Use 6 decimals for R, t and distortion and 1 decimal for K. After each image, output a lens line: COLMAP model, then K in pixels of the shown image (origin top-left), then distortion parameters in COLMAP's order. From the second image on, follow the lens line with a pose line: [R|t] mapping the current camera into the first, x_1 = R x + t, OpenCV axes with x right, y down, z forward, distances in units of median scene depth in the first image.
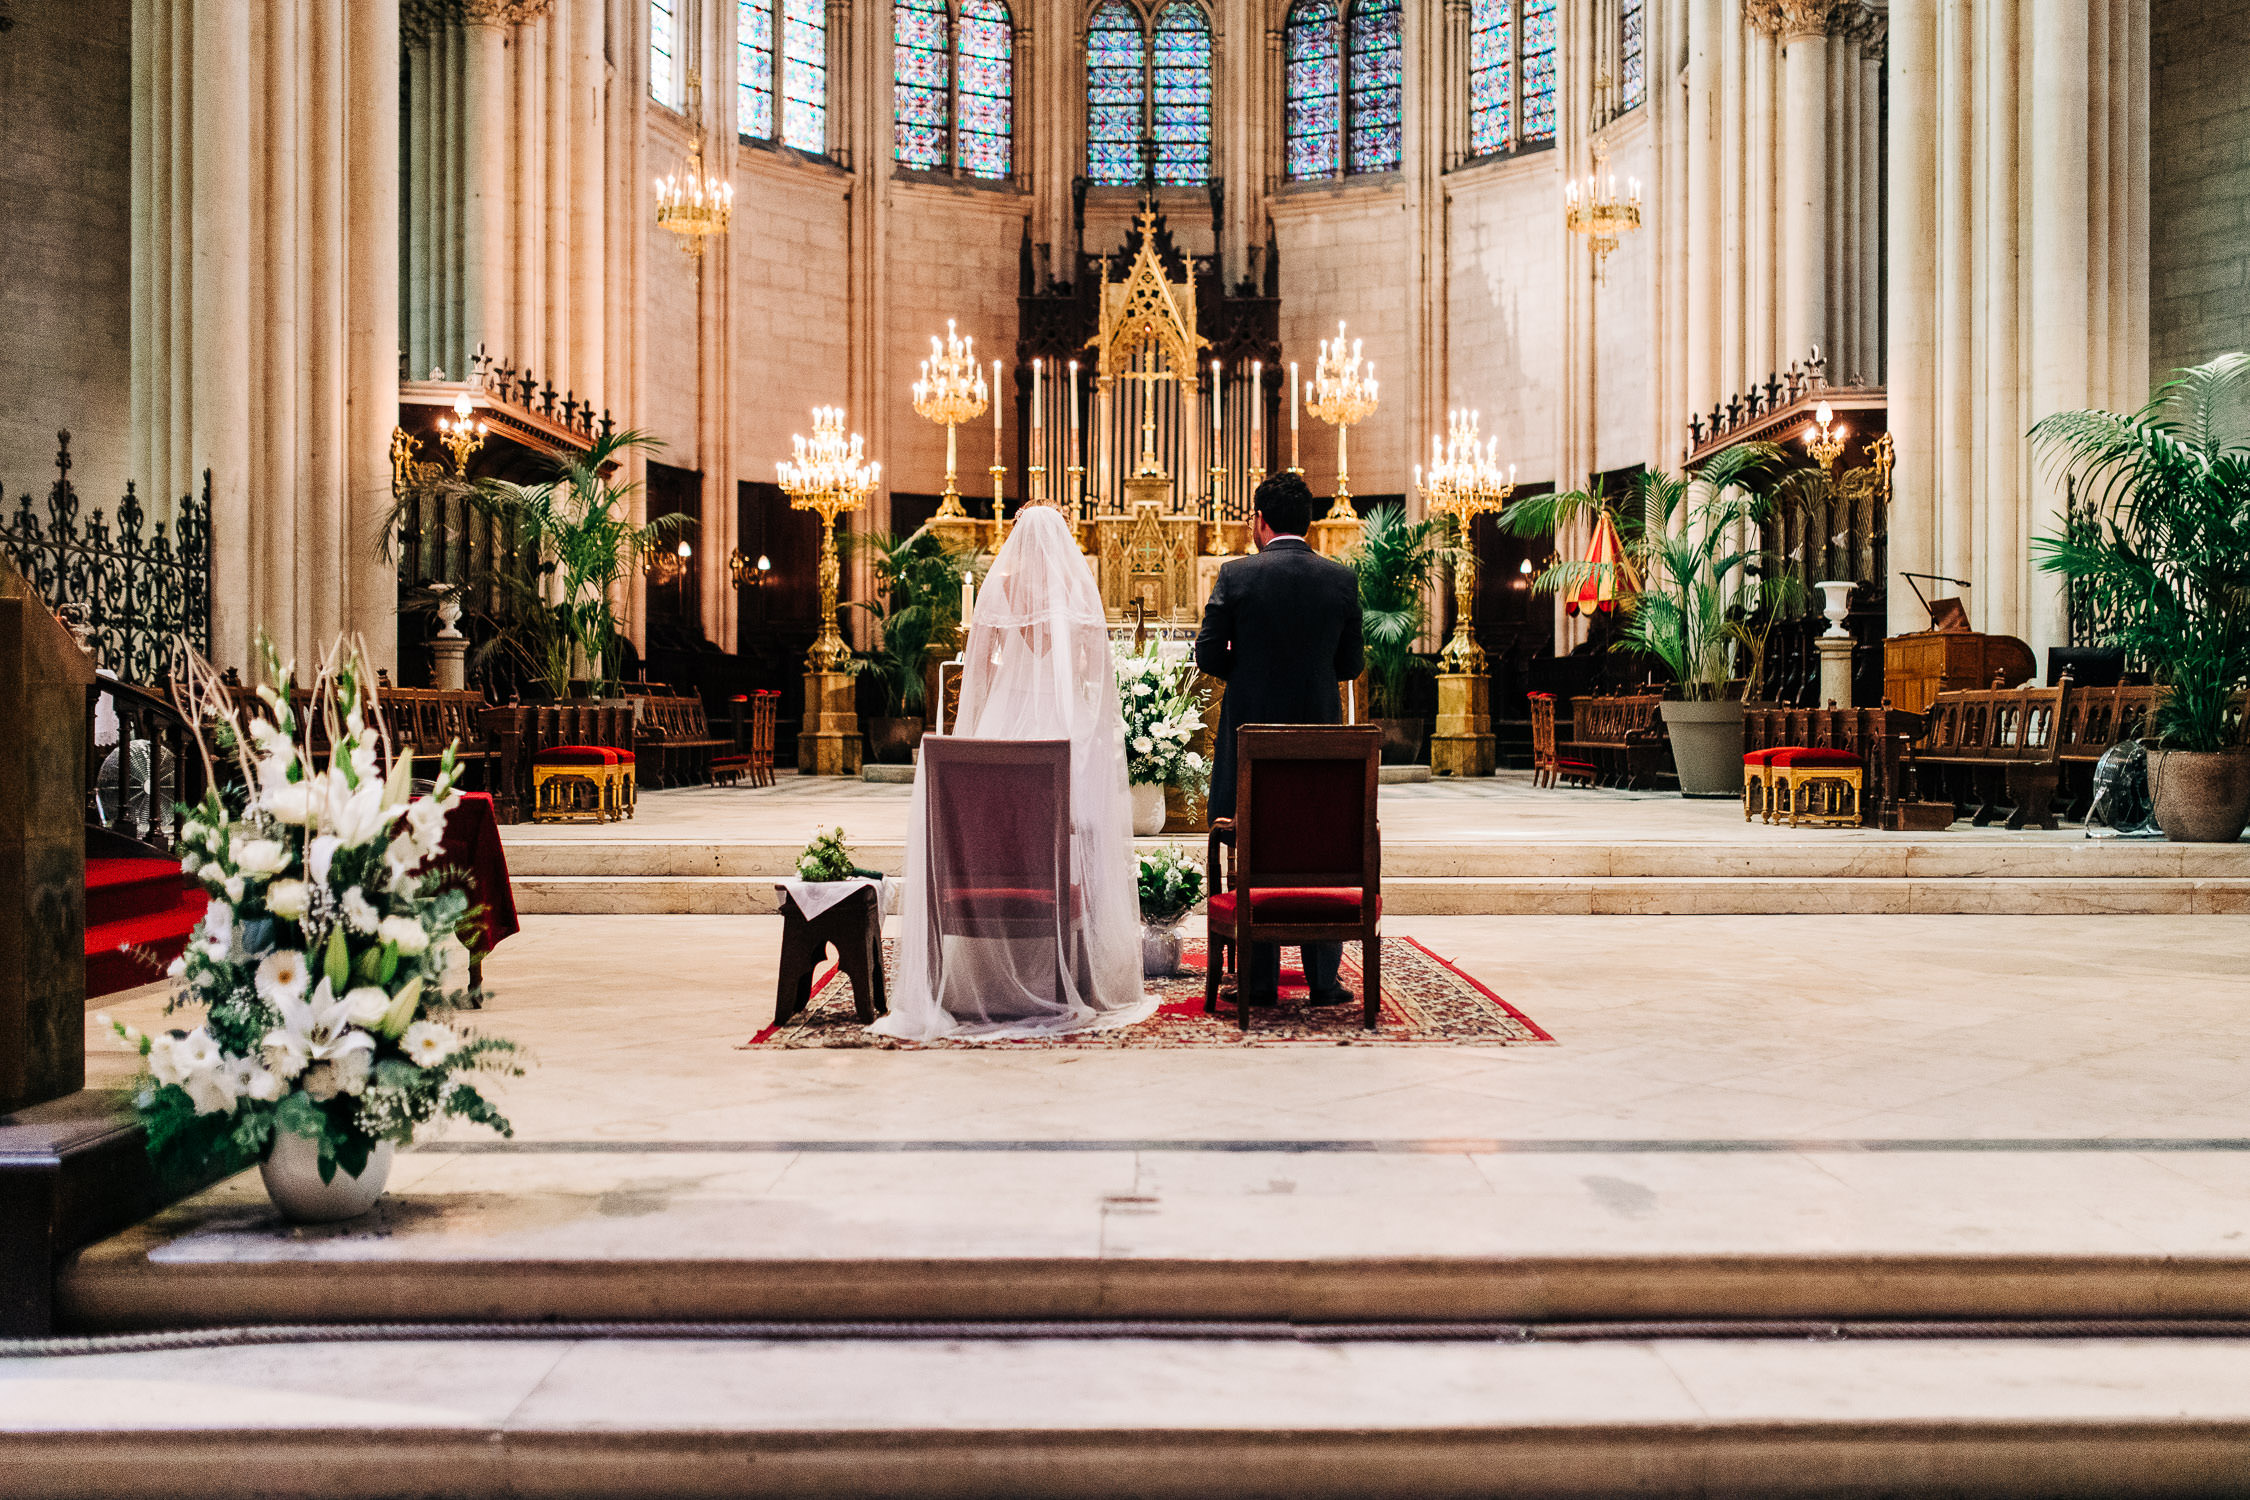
lens RADIAL K [[2205.0, 0, 1126.3], [0, 2205.0, 716.4], [0, 0, 1]] dist [-0.017212, -0.000161]
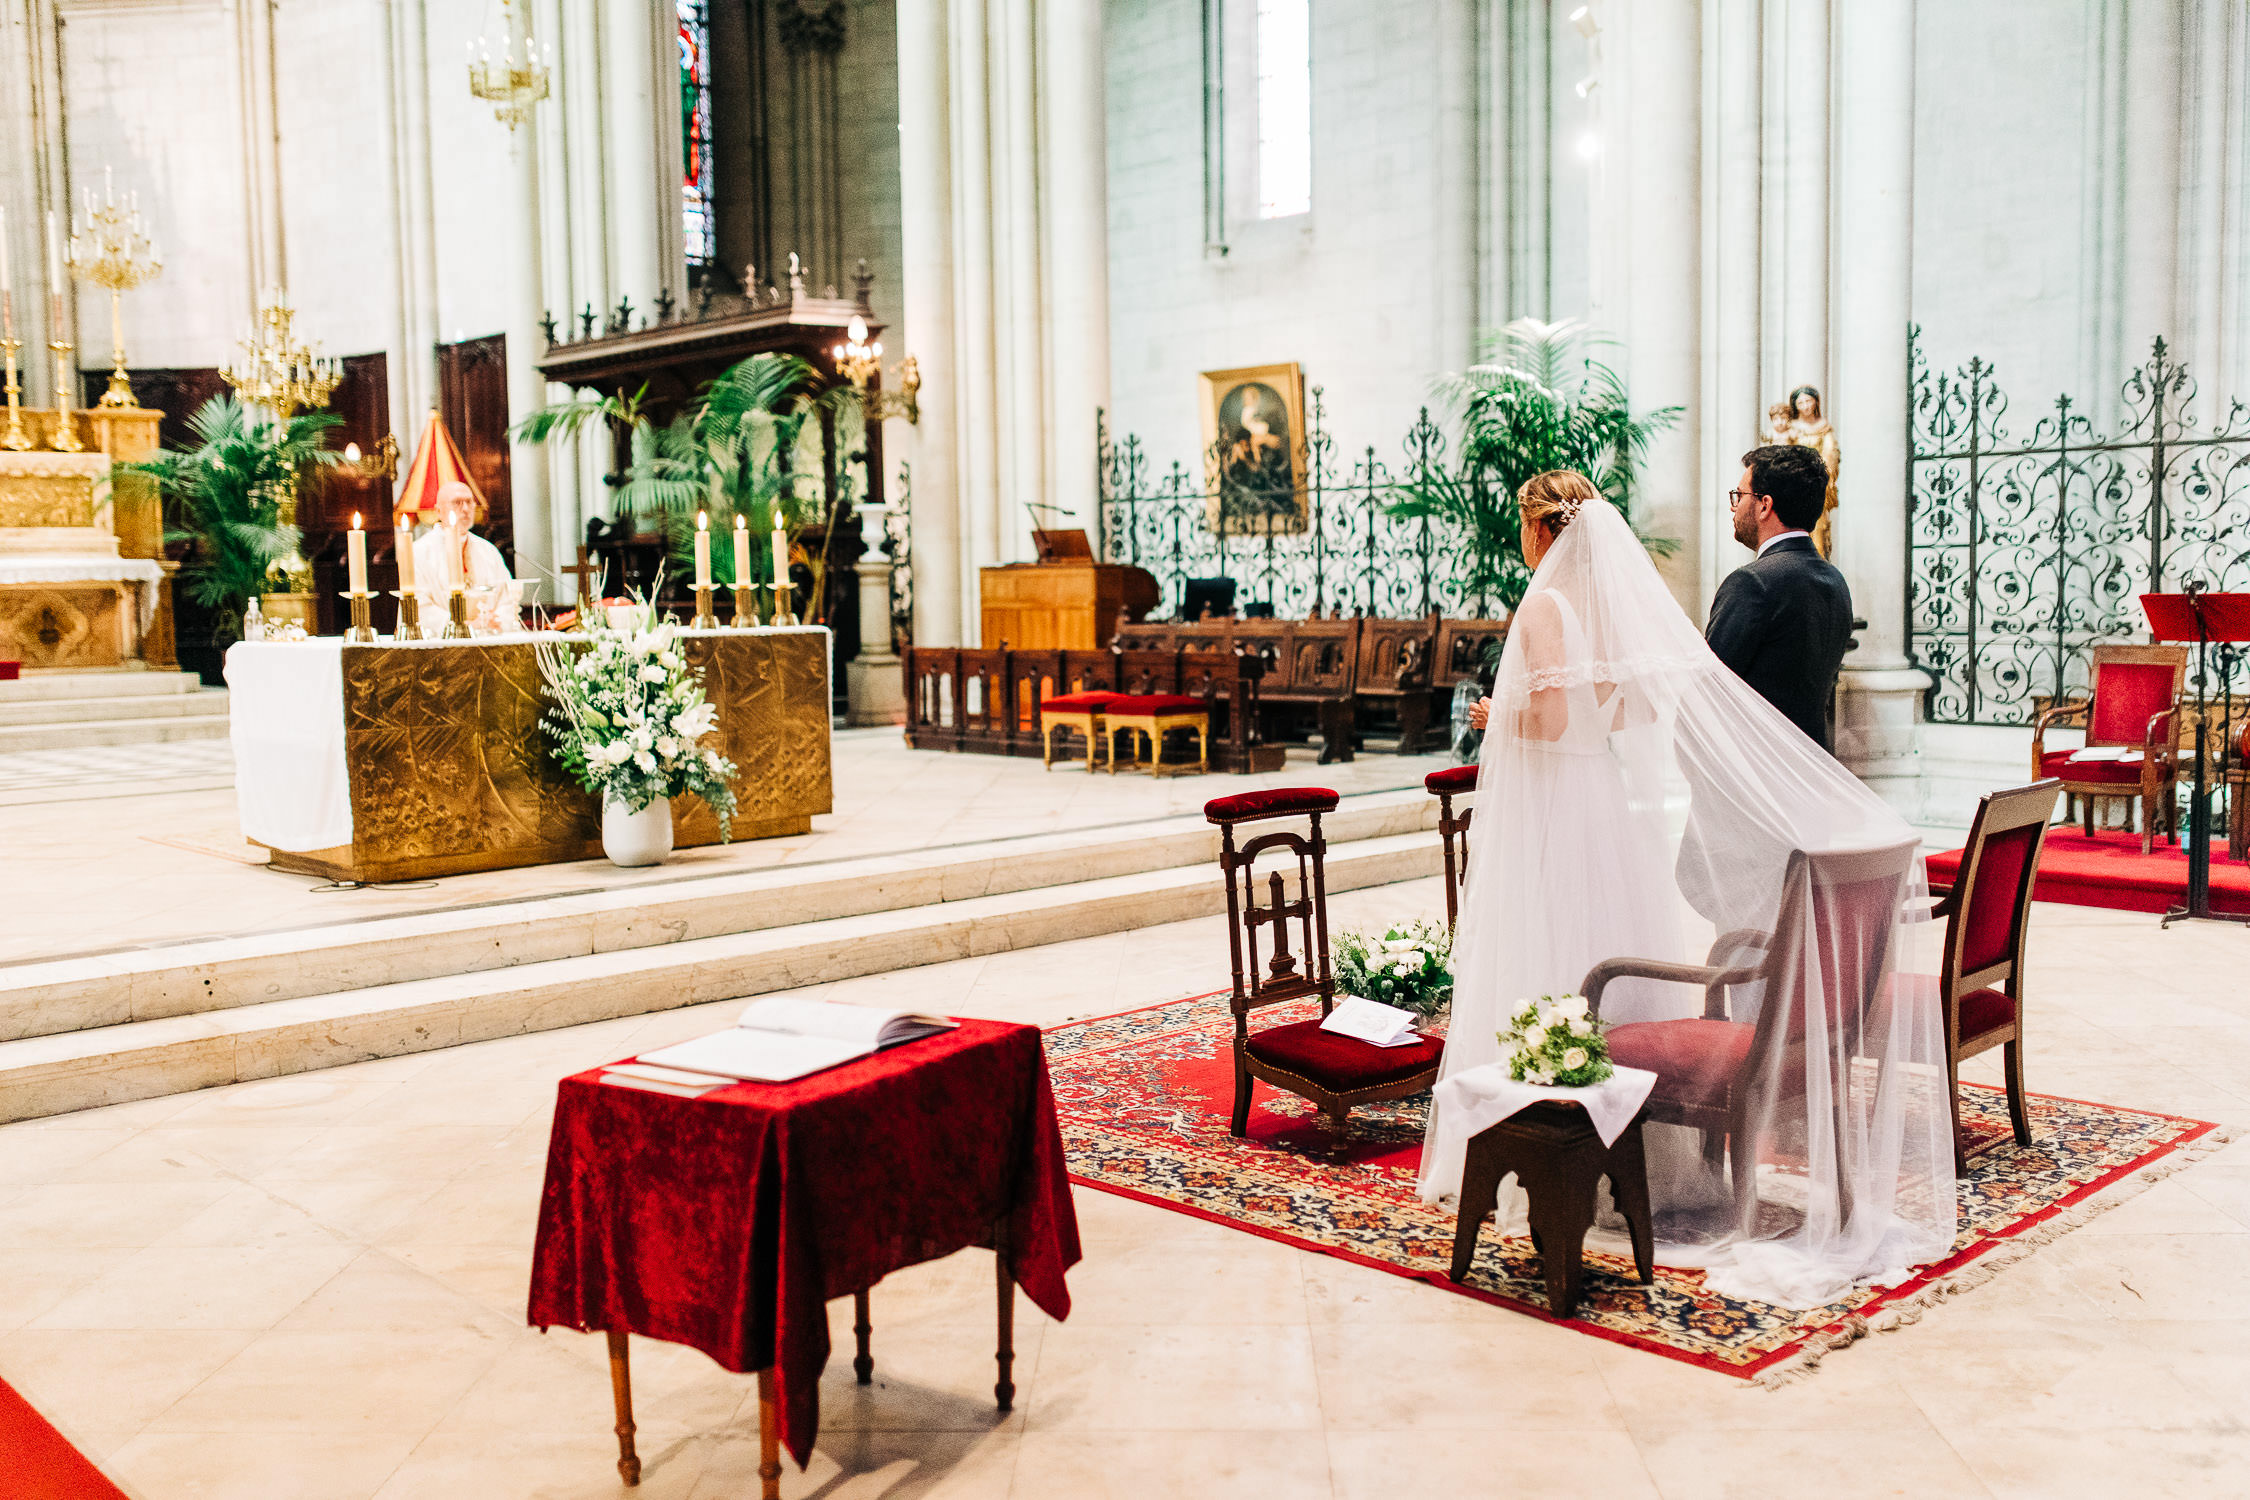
lens RADIAL K [[2087.8, 0, 1125.0], [0, 2087.8, 750.0], [0, 0, 1]] dist [0.008271, -0.007040]
pose [[0.737579, -0.069551, 0.671669, -0.163800], [0.019899, 0.996488, 0.081335, -0.018820], [-0.674967, -0.046625, 0.736373, 0.171735]]
